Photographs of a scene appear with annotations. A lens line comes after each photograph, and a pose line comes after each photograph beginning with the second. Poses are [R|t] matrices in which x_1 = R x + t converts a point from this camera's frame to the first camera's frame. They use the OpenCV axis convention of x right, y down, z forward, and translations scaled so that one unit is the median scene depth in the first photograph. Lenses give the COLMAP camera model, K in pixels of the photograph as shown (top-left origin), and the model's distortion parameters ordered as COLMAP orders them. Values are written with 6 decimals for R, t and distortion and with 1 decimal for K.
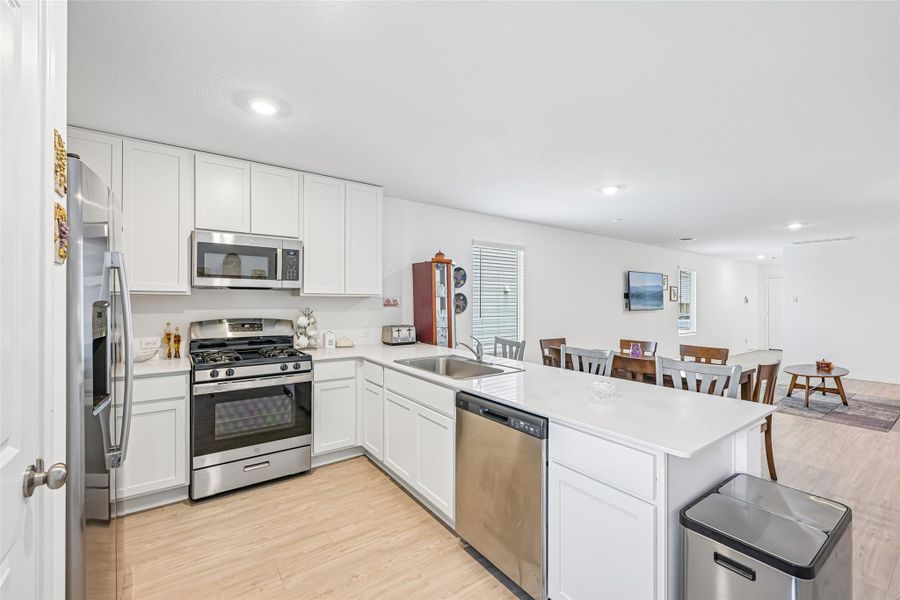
lens RADIAL K [[371.5, 0, 452.0], [0, 371.5, 295.5], [0, 0, 1]] dist [0.001774, 0.000089]
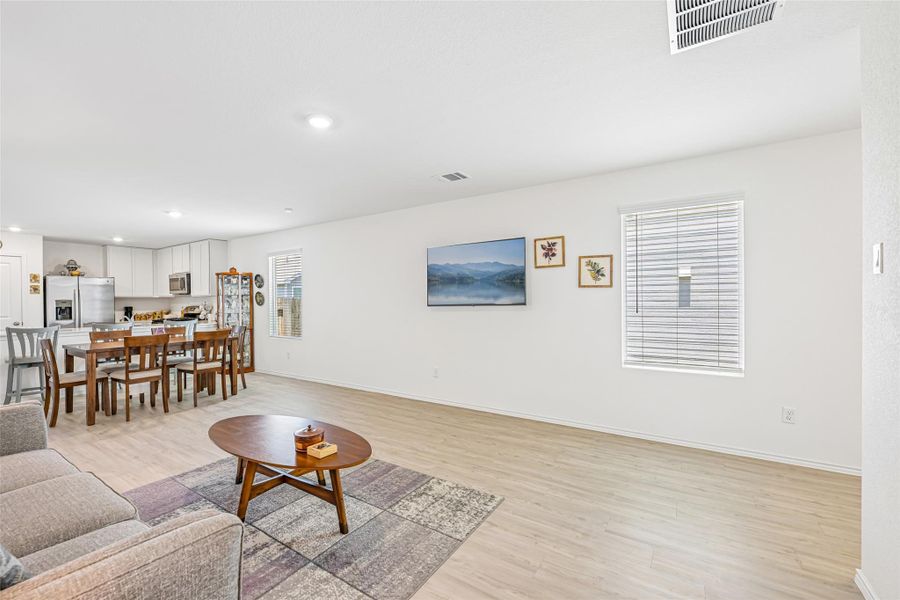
lens RADIAL K [[371.5, 0, 450.0], [0, 371.5, 298.9], [0, 0, 1]] dist [0.001774, 0.000089]
pose [[0.376981, -0.010072, -0.926166, 1.977699], [0.030765, 0.999525, 0.001653, 0.051110], [0.925710, -0.029116, 0.377112, 1.358508]]
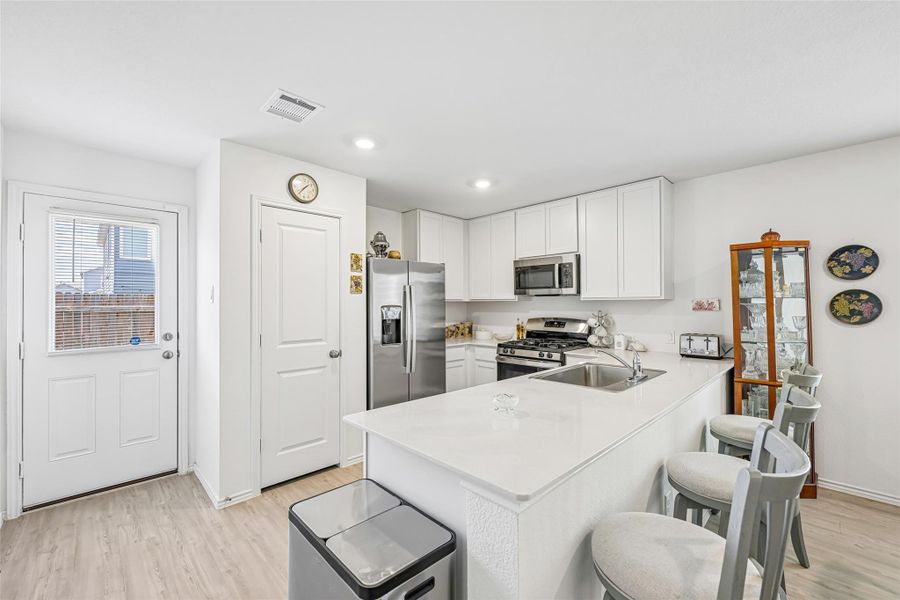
lens RADIAL K [[371.5, 0, 449.4], [0, 371.5, 299.7], [0, 0, 1]] dist [0.001774, 0.000089]
pose [[0.156531, -0.014681, -0.987564, 0.584963], [0.022347, 0.999686, -0.011319, 0.002591], [0.987420, -0.020297, 0.156810, 0.337163]]
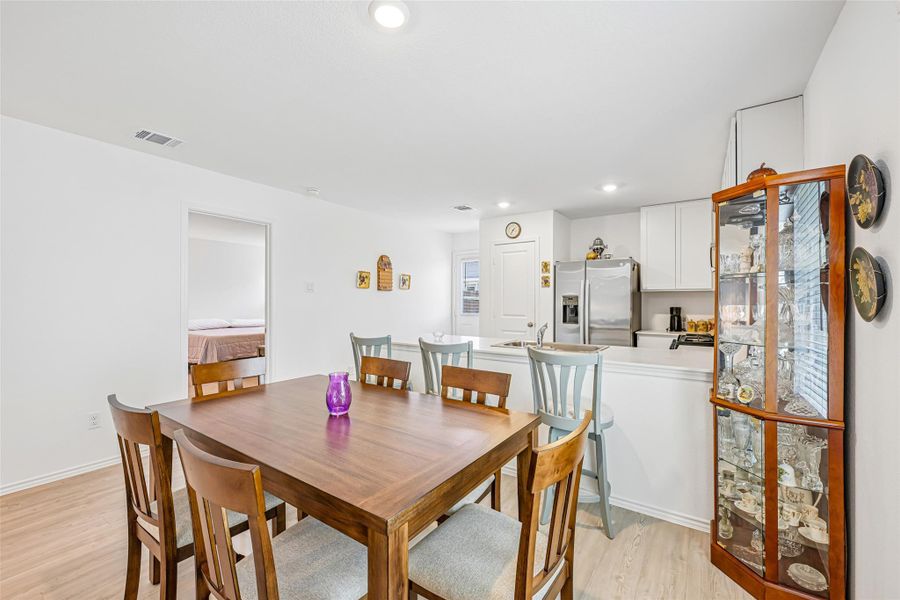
lens RADIAL K [[371.5, 0, 446.7], [0, 371.5, 299.0], [0, 0, 1]] dist [0.001774, 0.000089]
pose [[-0.939904, -0.004095, -0.341414, 0.489285], [0.003592, 0.999754, -0.021880, 0.041376], [0.341420, -0.021792, -0.939658, 1.363627]]
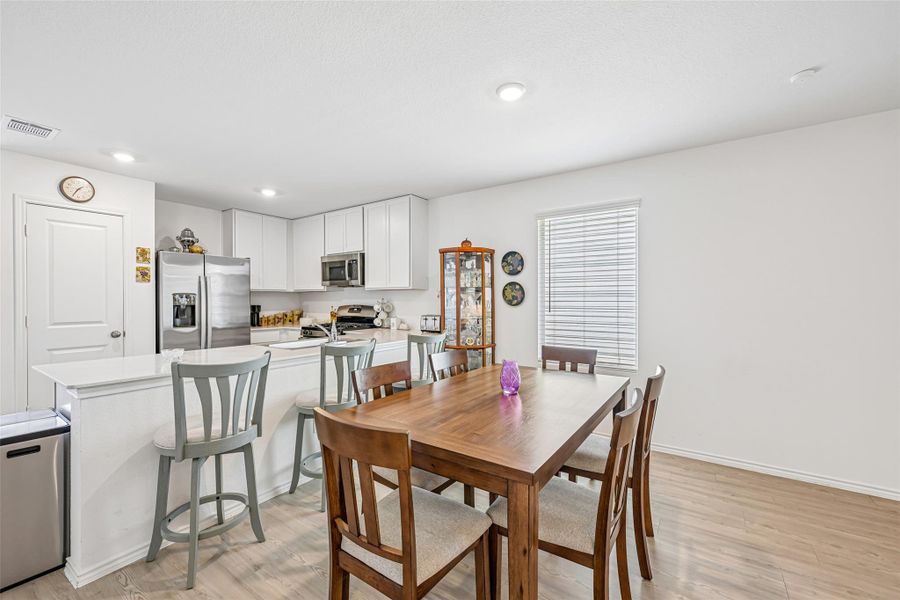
lens RADIAL K [[371.5, 0, 448.9], [0, 371.5, 299.4], [0, 0, 1]] dist [0.001774, 0.000089]
pose [[0.341934, -0.002957, -0.939719, 0.905918], [0.021554, 0.999757, 0.004696, 0.031491], [0.939477, -0.021861, 0.341914, 0.678086]]
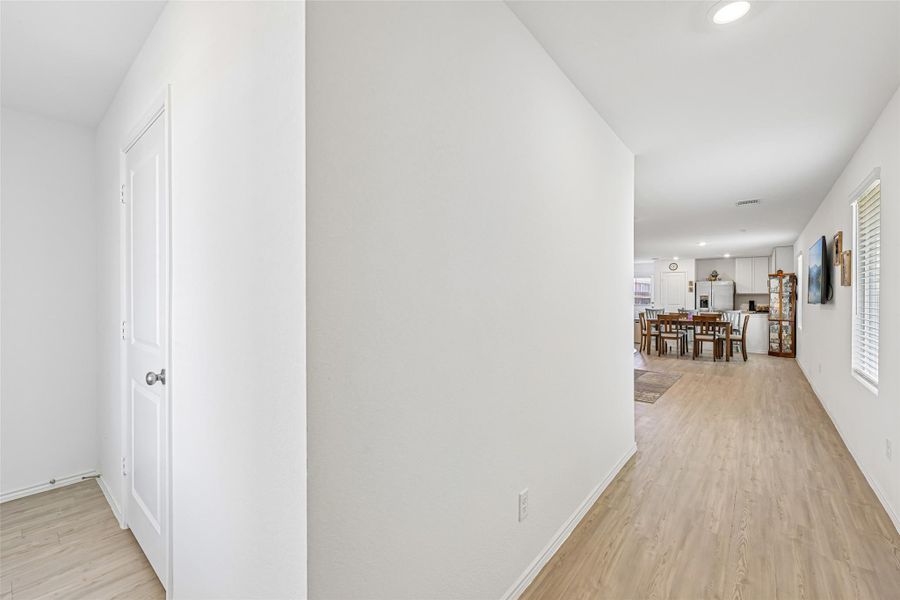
lens RADIAL K [[371.5, 0, 454.4], [0, 371.5, 300.8], [0, 0, 1]] dist [0.001774, 0.000089]
pose [[-0.963356, -0.000392, -0.268224, 2.355866], [0.003569, 0.999892, -0.014282, 0.077729], [0.268201, -0.014716, -0.963251, 2.632296]]
